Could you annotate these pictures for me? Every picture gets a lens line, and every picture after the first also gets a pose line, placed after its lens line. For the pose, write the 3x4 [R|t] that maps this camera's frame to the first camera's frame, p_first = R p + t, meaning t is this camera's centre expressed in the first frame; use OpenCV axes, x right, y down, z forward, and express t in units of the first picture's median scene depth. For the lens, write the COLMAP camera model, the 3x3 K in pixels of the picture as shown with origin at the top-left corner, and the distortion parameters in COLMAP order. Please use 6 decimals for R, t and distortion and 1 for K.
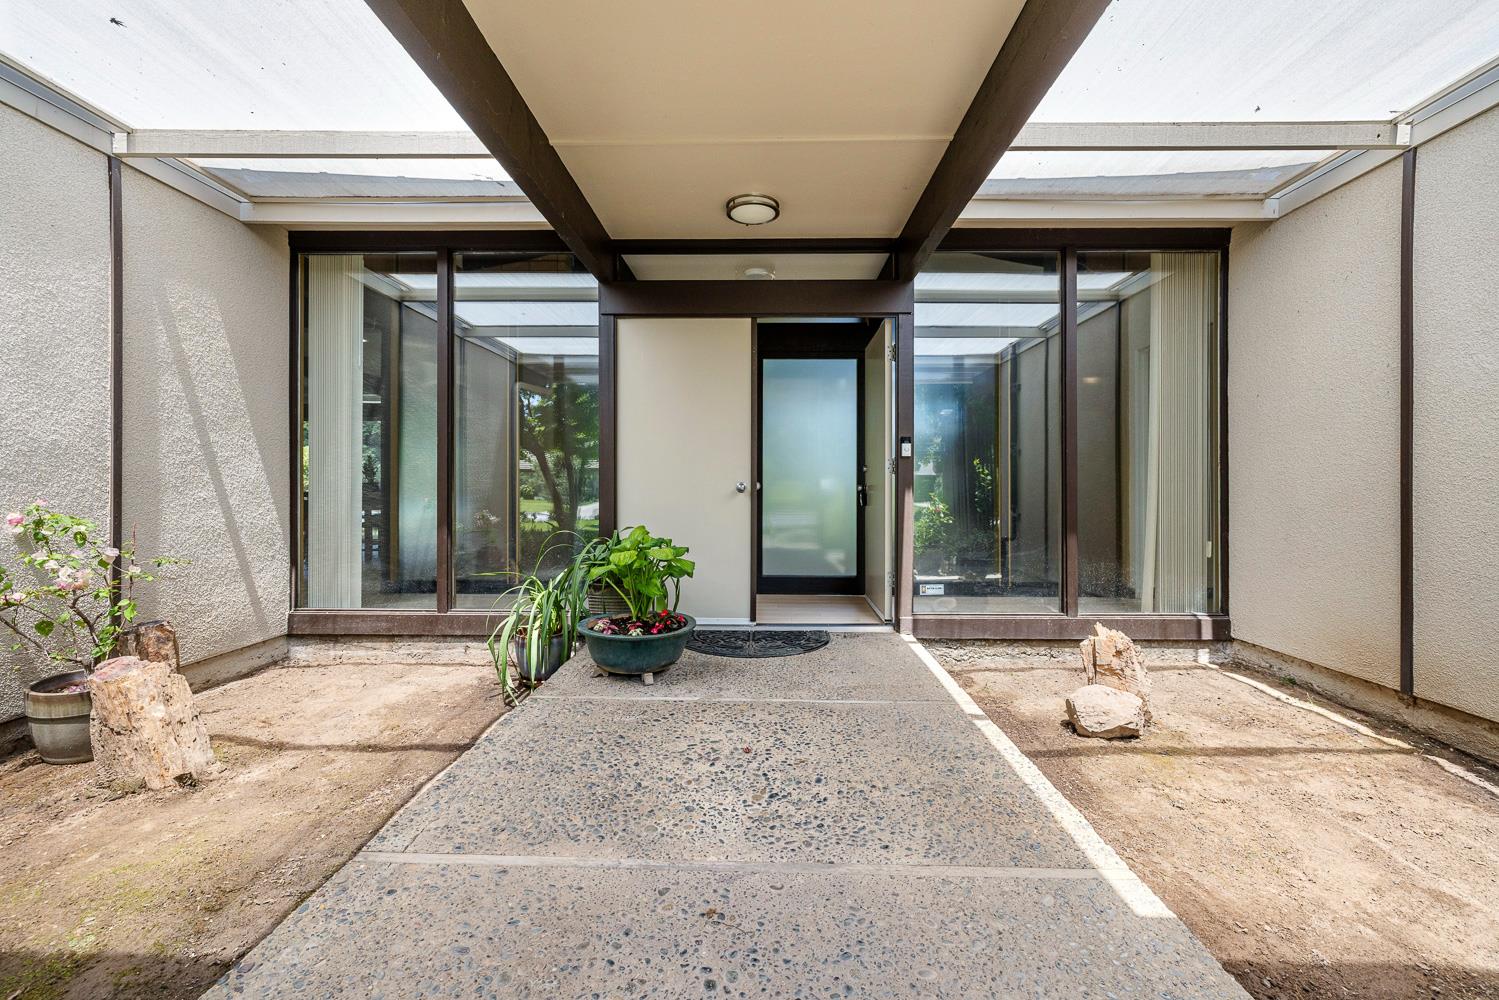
lens RADIAL K [[645.5, 0, 750.1], [0, 645.5, 486.9], [0, 0, 1]] dist [0.003670, -0.000457]
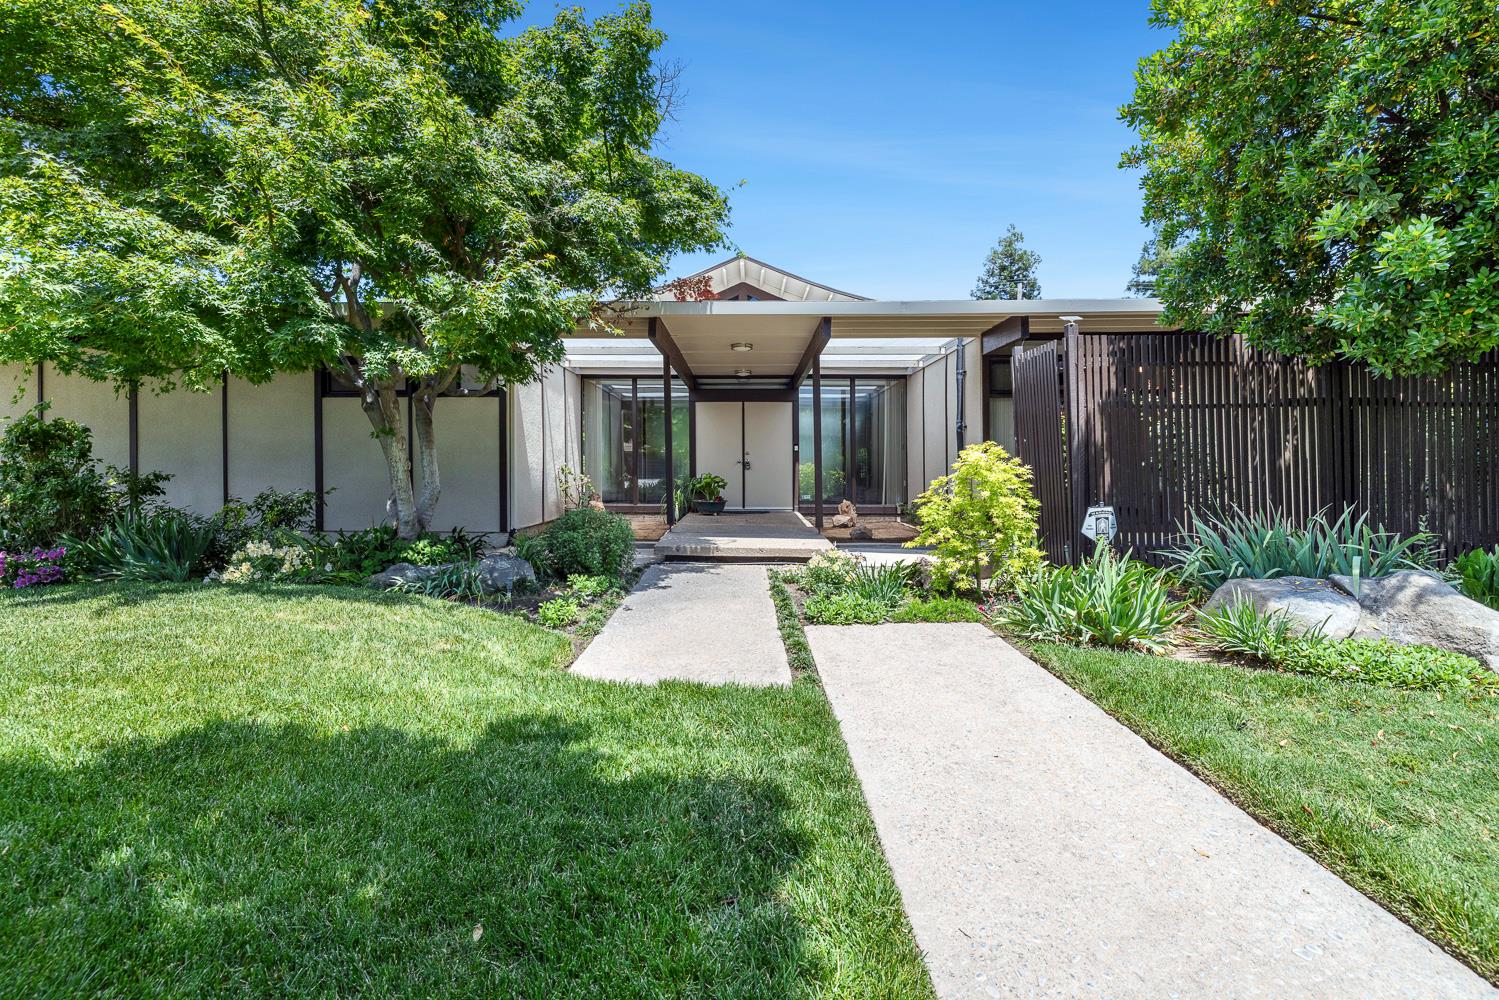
lens RADIAL K [[645.5, 0, 732.0], [0, 645.5, 468.2], [0, 0, 1]] dist [0.003670, -0.000457]
pose [[0.999954, 0.000230, 0.009545, -0.072438], [-0.000188, 0.999990, -0.004441, 0.045872], [-0.009546, 0.004439, 0.999945, -1.886335]]
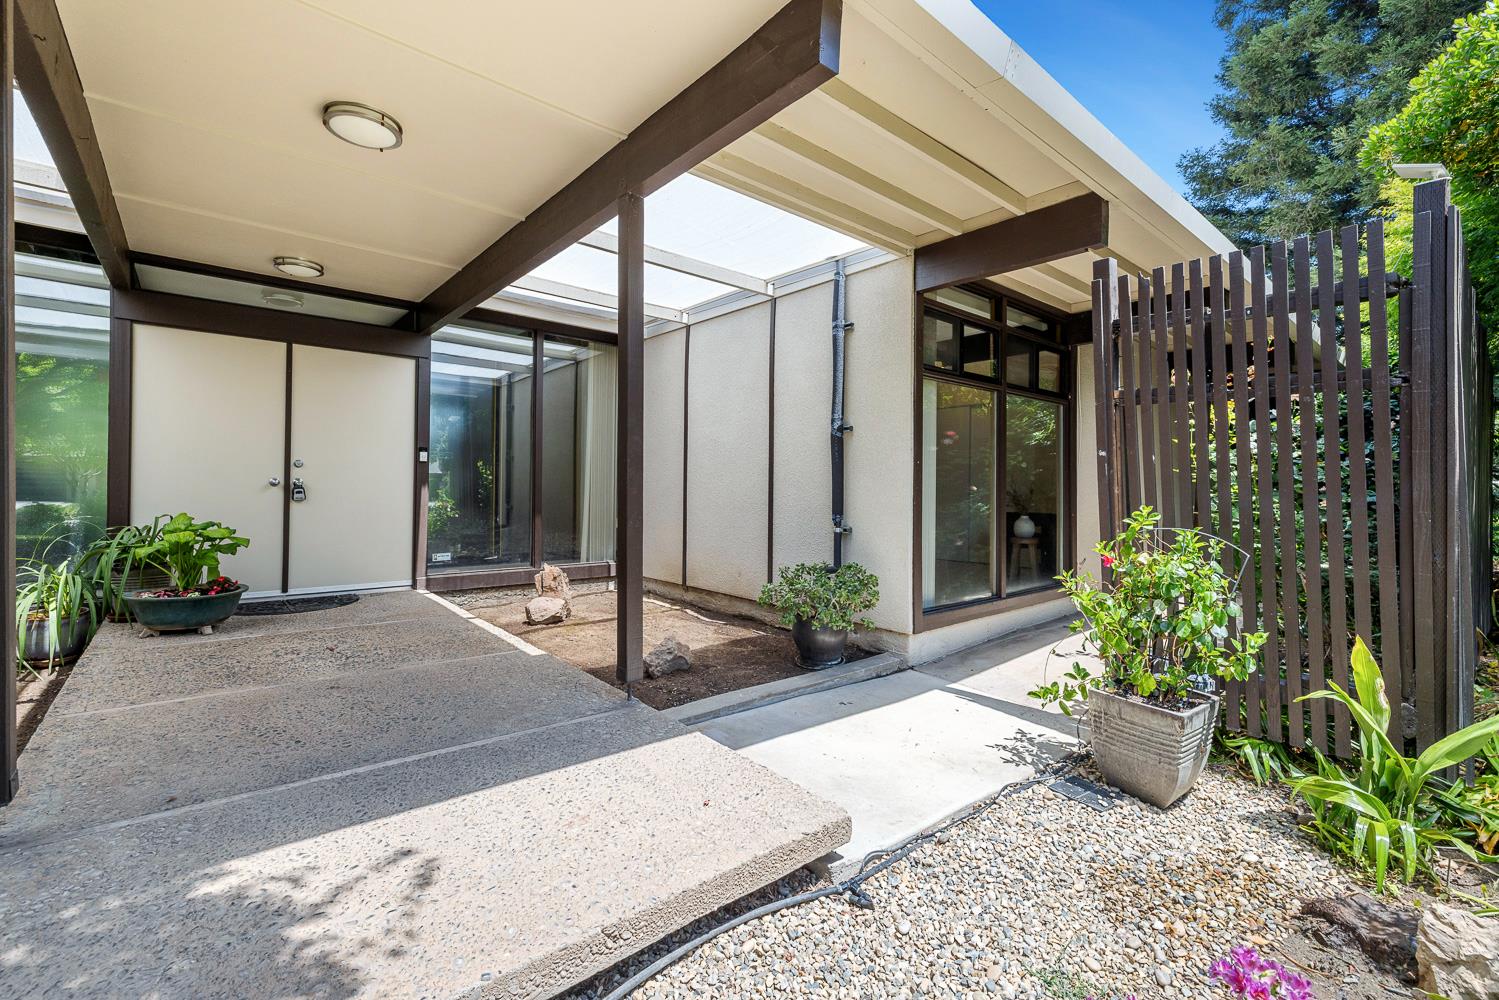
lens RADIAL K [[645.5, 0, 744.3], [0, 645.5, 482.6], [0, 0, 1]] dist [0.003670, -0.000457]
pose [[0.750564, 0.013622, 0.660657, -0.155657], [-0.009909, 0.999907, -0.009359, 0.005009], [-0.660723, 0.000478, 0.750629, -0.492739]]
